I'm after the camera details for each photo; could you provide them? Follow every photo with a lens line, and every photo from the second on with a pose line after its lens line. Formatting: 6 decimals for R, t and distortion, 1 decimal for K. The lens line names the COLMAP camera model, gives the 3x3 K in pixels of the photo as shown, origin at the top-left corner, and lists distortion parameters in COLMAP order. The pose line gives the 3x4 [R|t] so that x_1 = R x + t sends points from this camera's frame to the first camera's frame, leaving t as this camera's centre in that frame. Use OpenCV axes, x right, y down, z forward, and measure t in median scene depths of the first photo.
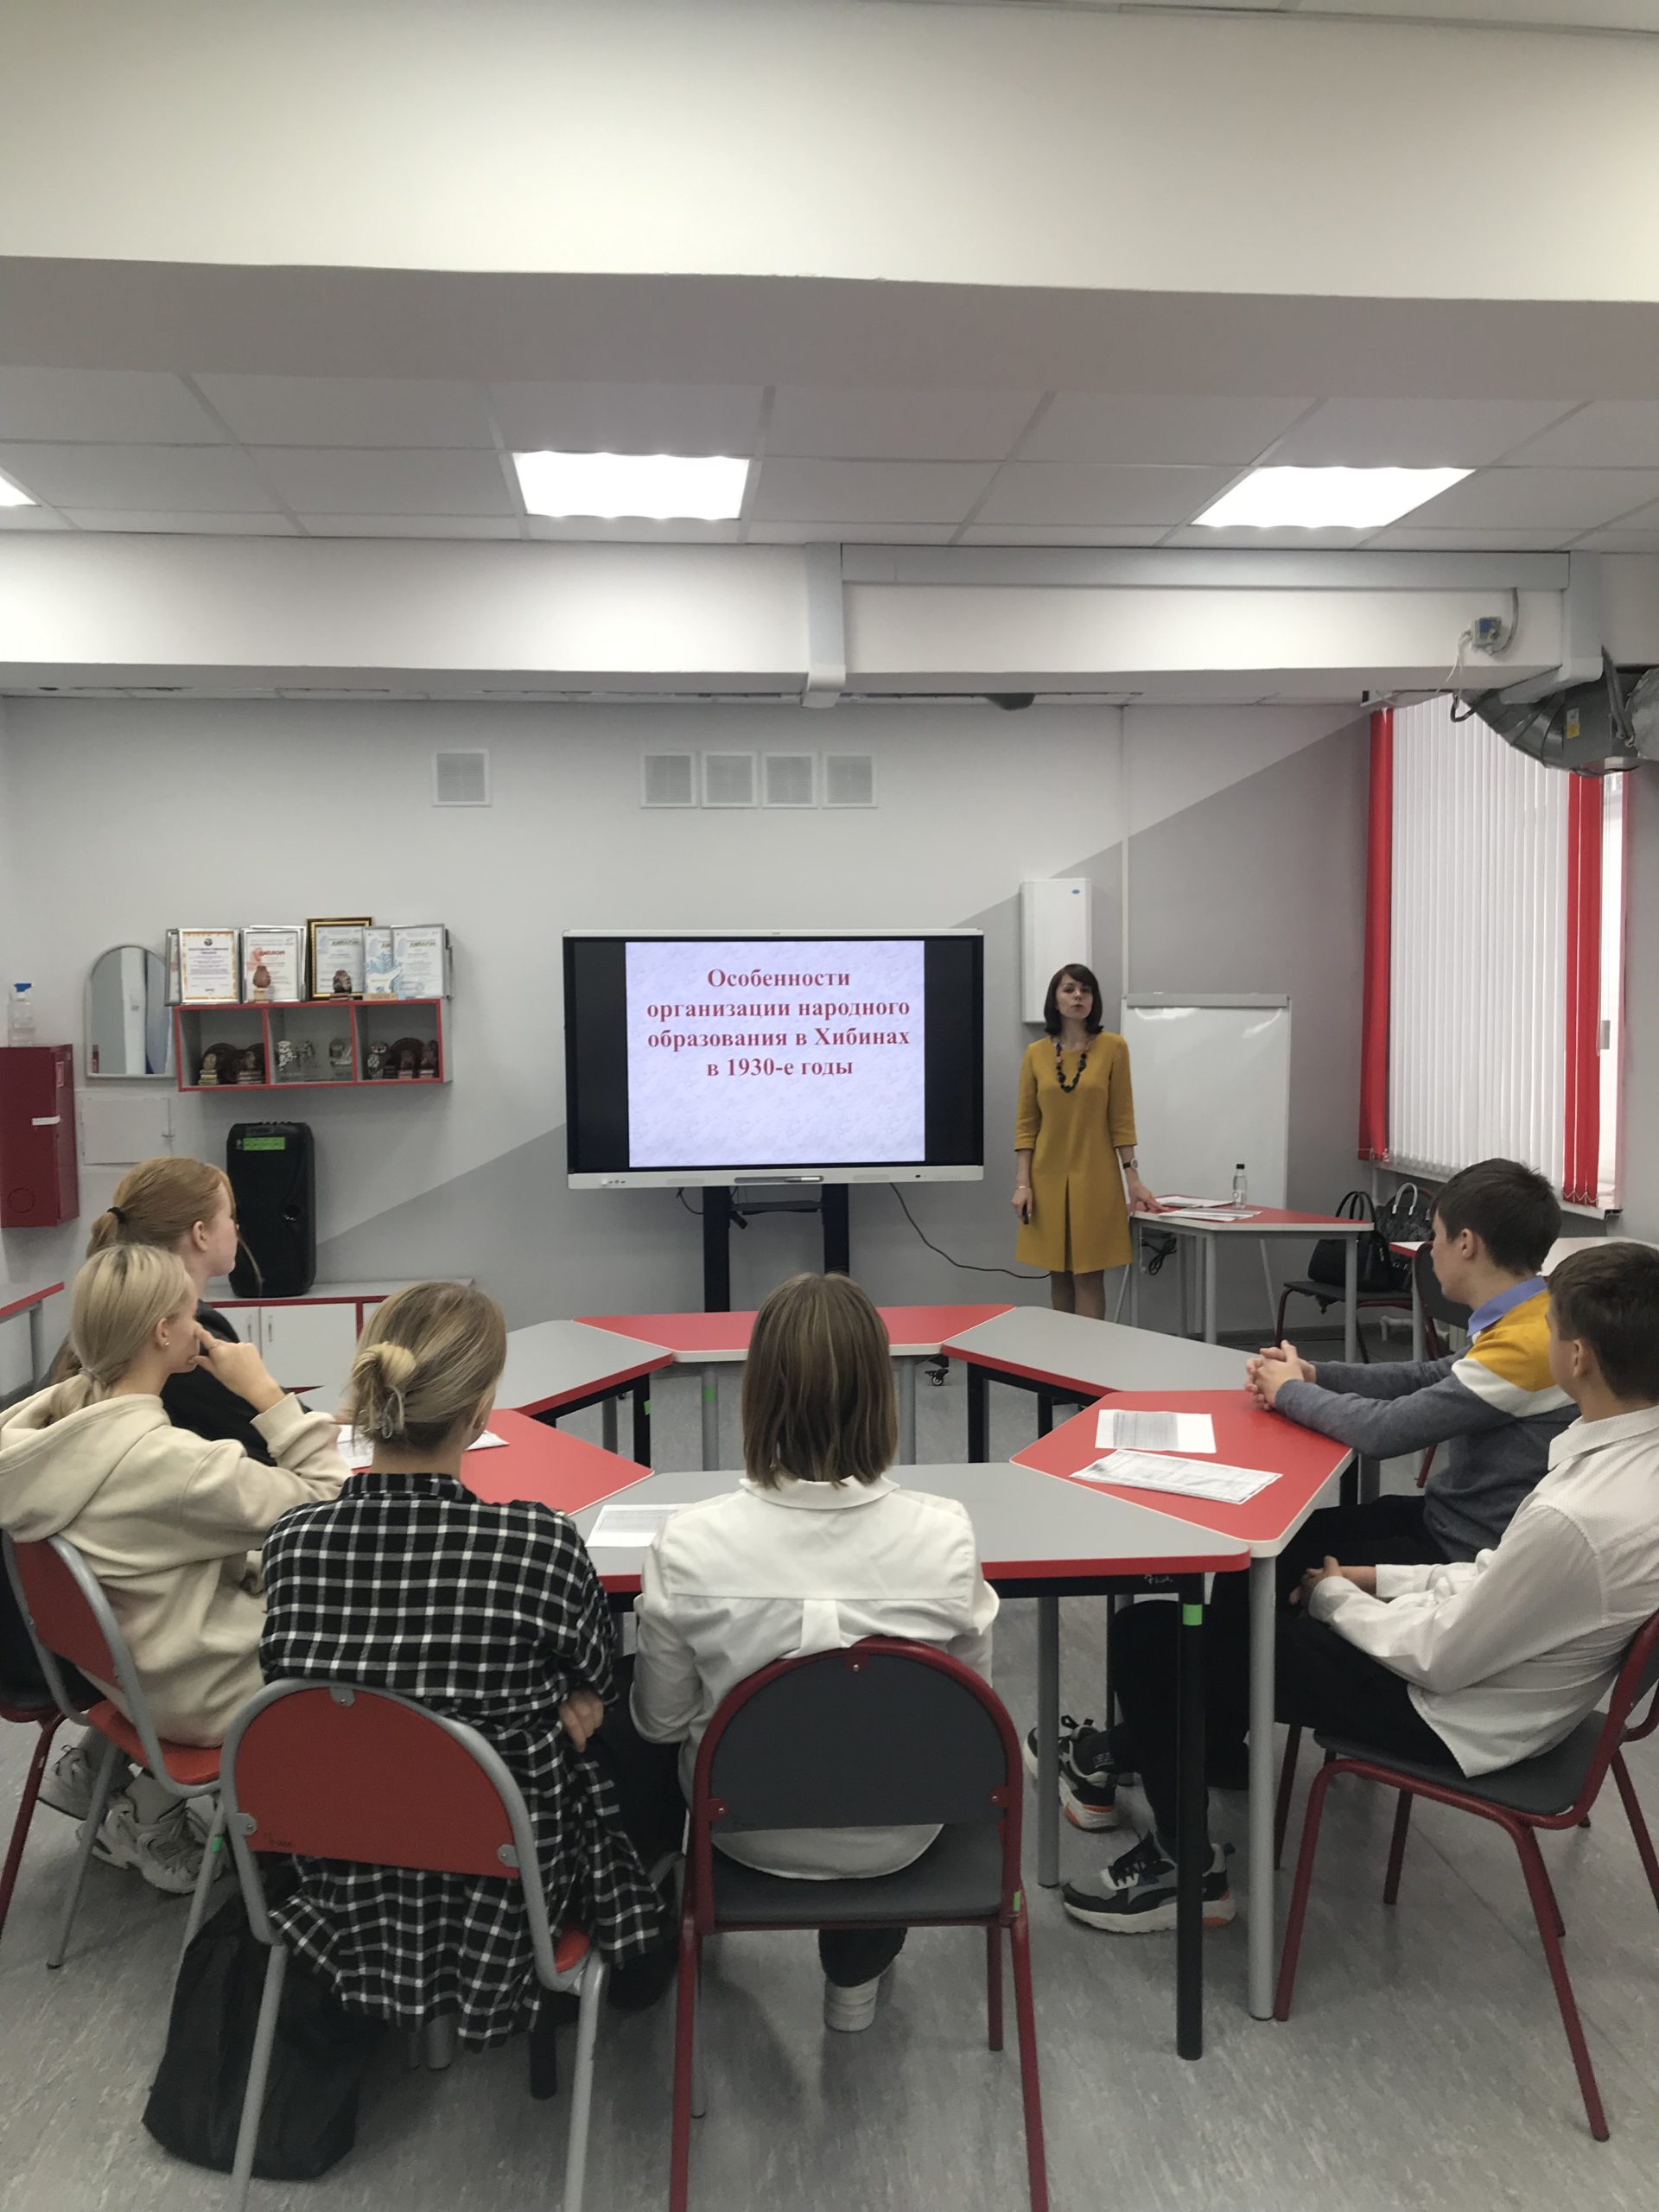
lens RADIAL K [[1784.7, 0, 829.5], [0, 1784.7, 1106.0], [0, 0, 1]] dist [0.007720, 0.001571]
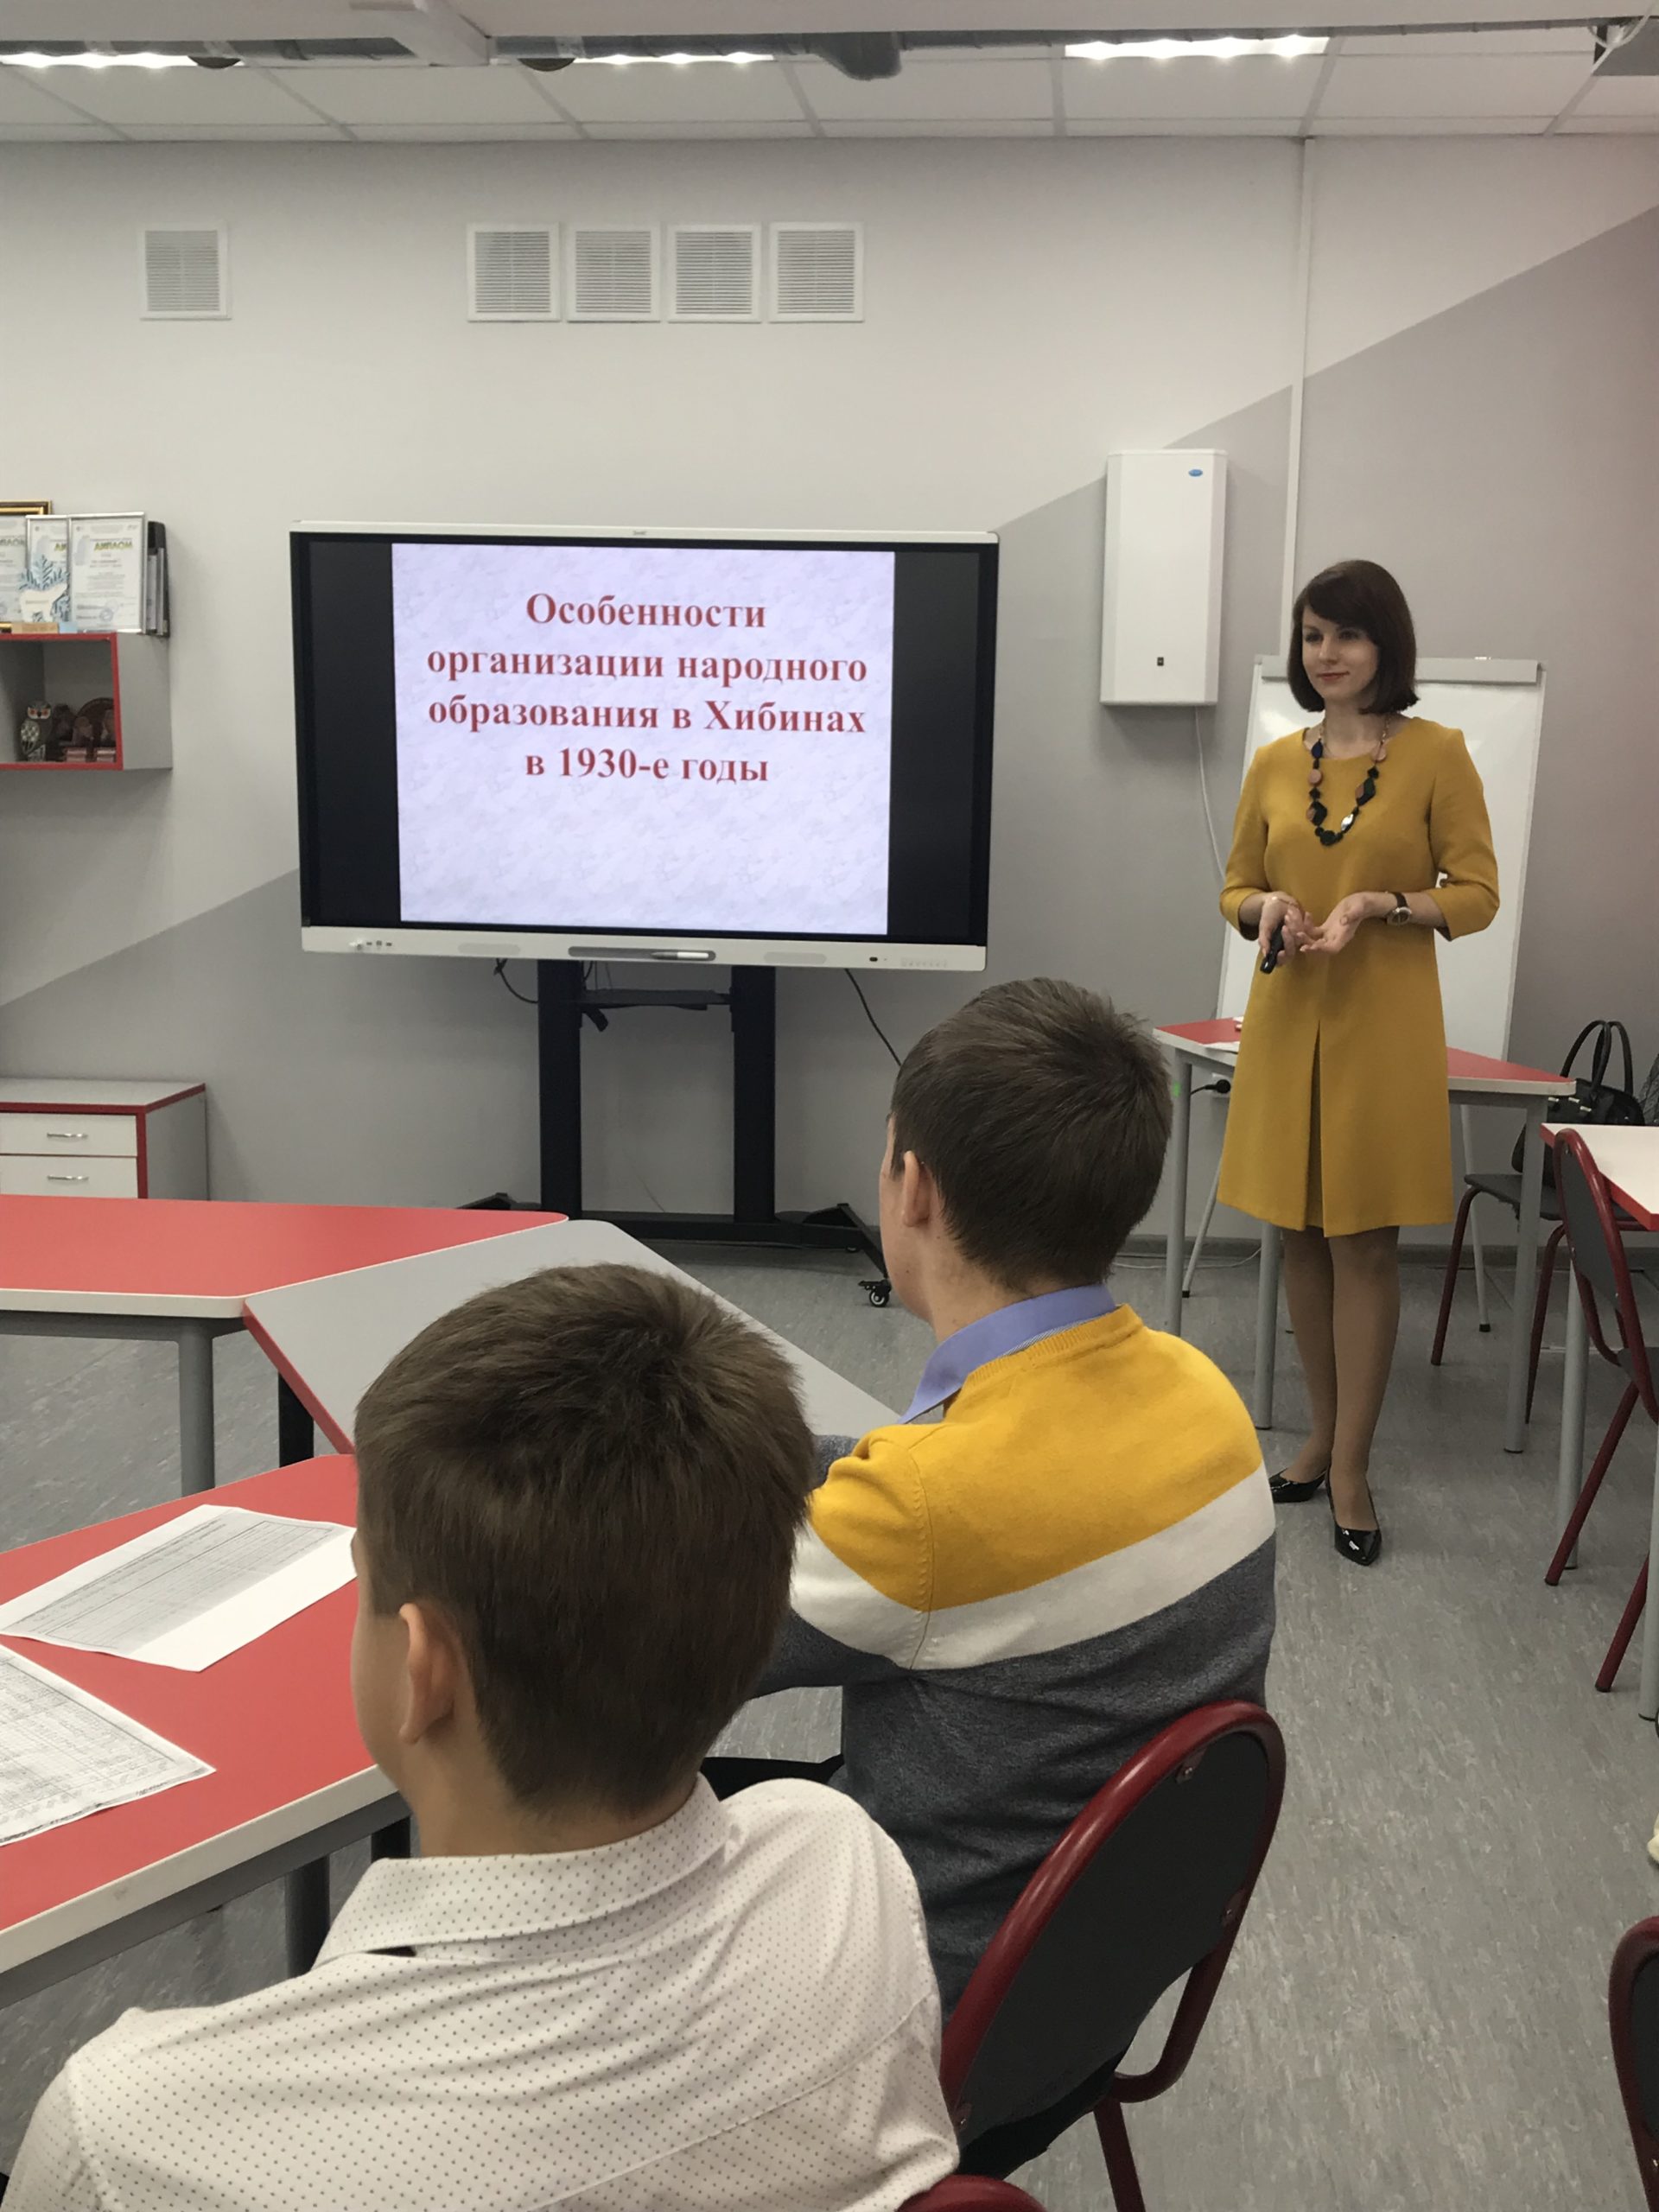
lens RADIAL K [[2372.6, 0, 829.5], [0, 2372.6, 1106.0], [0, 0, 1]] dist [0.134665, -0.579230]
pose [[0.978635, 0.062561, -0.195856, 0.194587], [-0.042005, 0.993327, 0.107410, 0.003408], [0.201268, -0.096888, 0.974733, 0.226103]]
